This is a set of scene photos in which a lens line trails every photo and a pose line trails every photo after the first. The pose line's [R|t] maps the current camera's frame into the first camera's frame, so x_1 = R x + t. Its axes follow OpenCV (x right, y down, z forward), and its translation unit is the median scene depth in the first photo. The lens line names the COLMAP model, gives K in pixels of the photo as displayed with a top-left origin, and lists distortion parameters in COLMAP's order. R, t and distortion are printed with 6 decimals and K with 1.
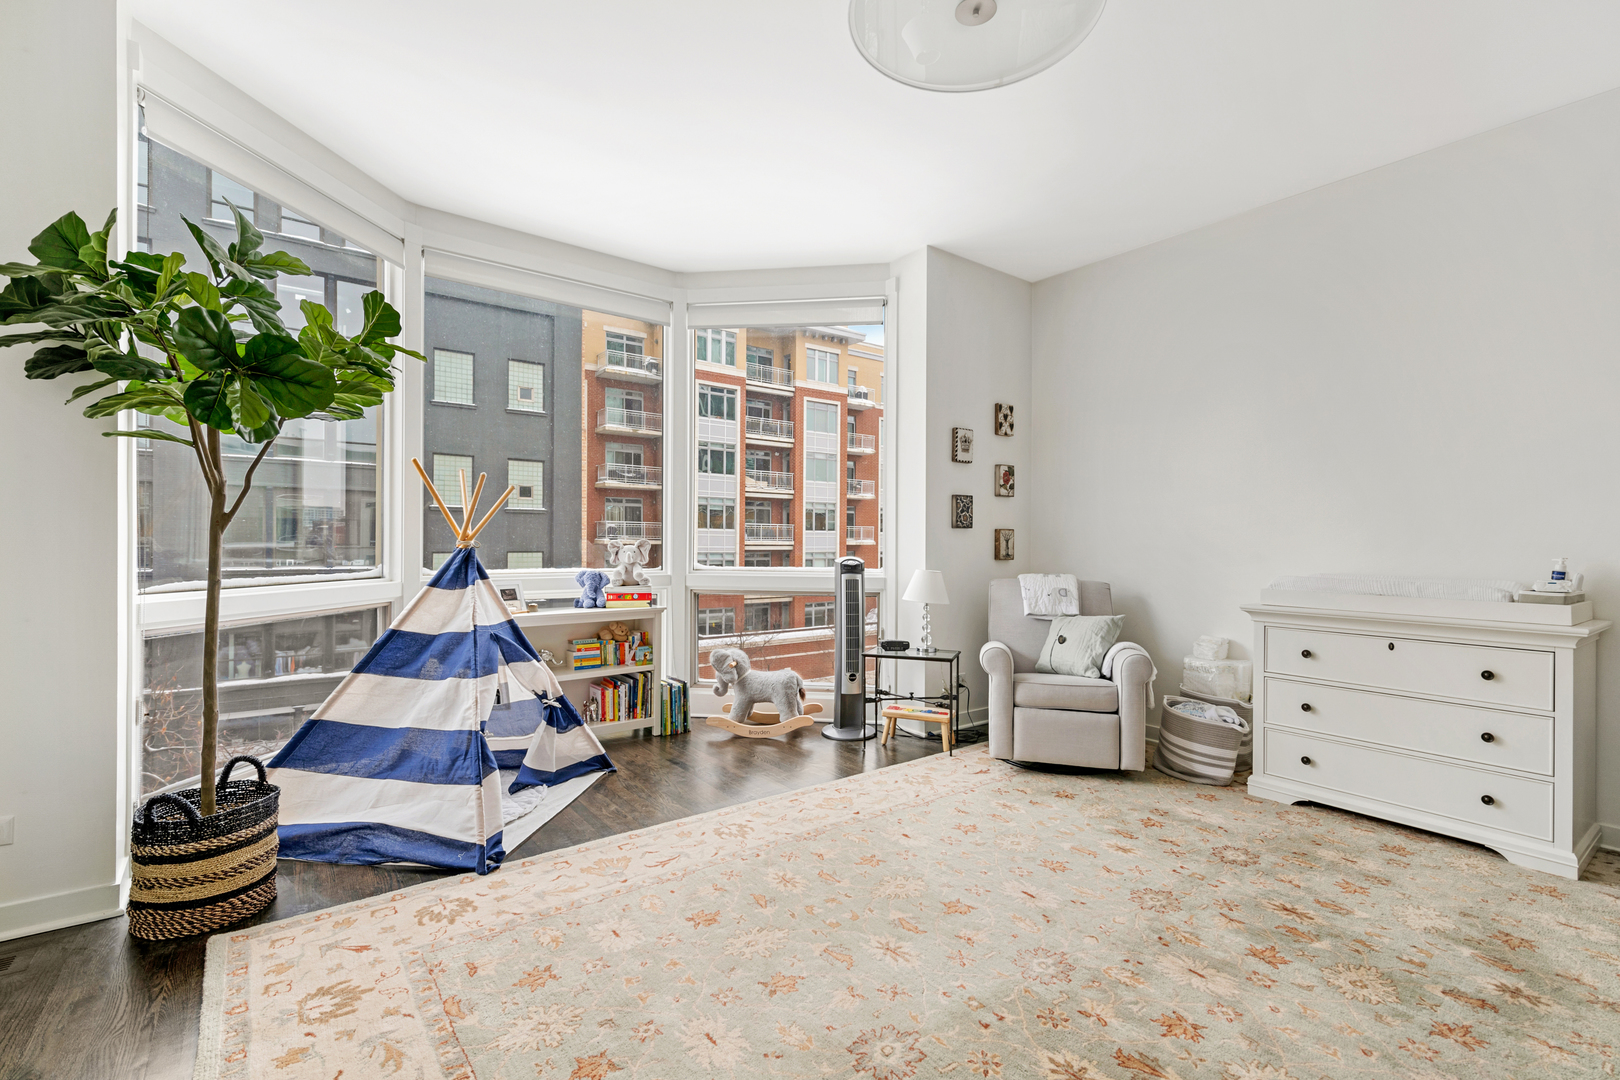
lens RADIAL K [[727.9, 0, 814.2], [0, 727.9, 539.9], [0, 0, 1]] dist [0.012615, -0.000027]
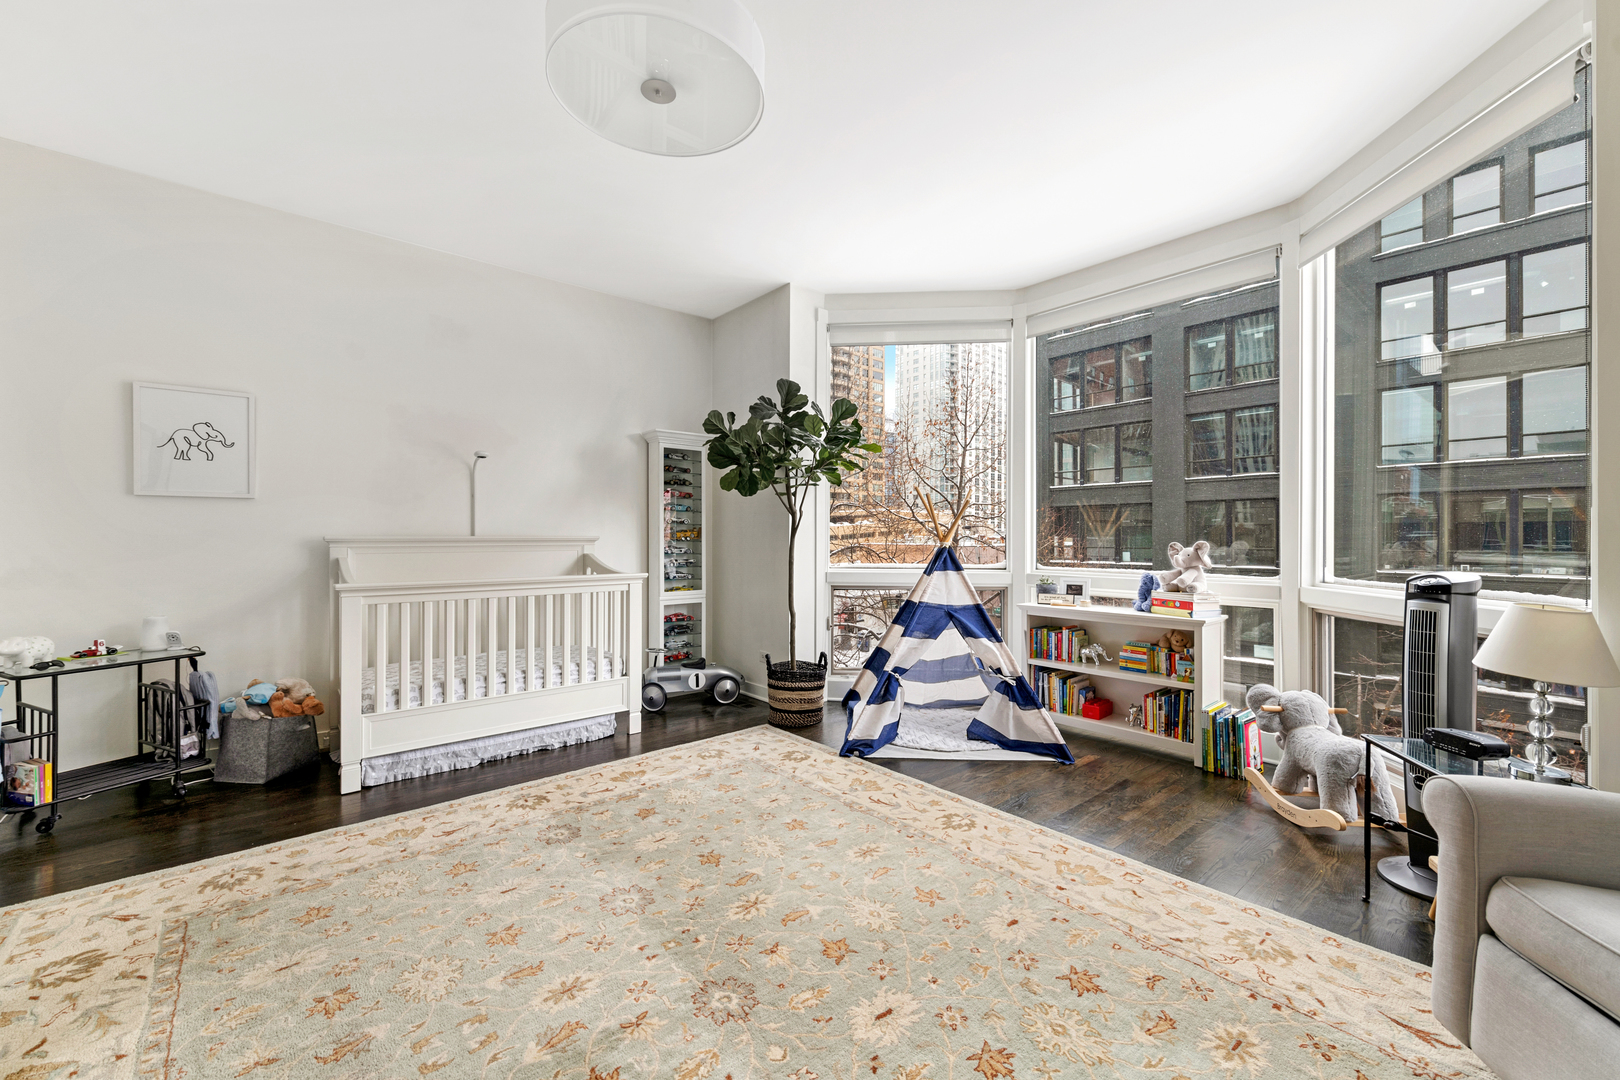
lens RADIAL K [[646.0, 0, 811.0], [0, 646.0, 536.2], [0, 0, 1]] dist [0.008896, -0.001661]
pose [[0.063258, -0.009179, -0.997955, 0.684144], [-0.004600, 0.999944, -0.009489, 0.003181], [0.997987, 0.005191, 0.063212, 0.631664]]
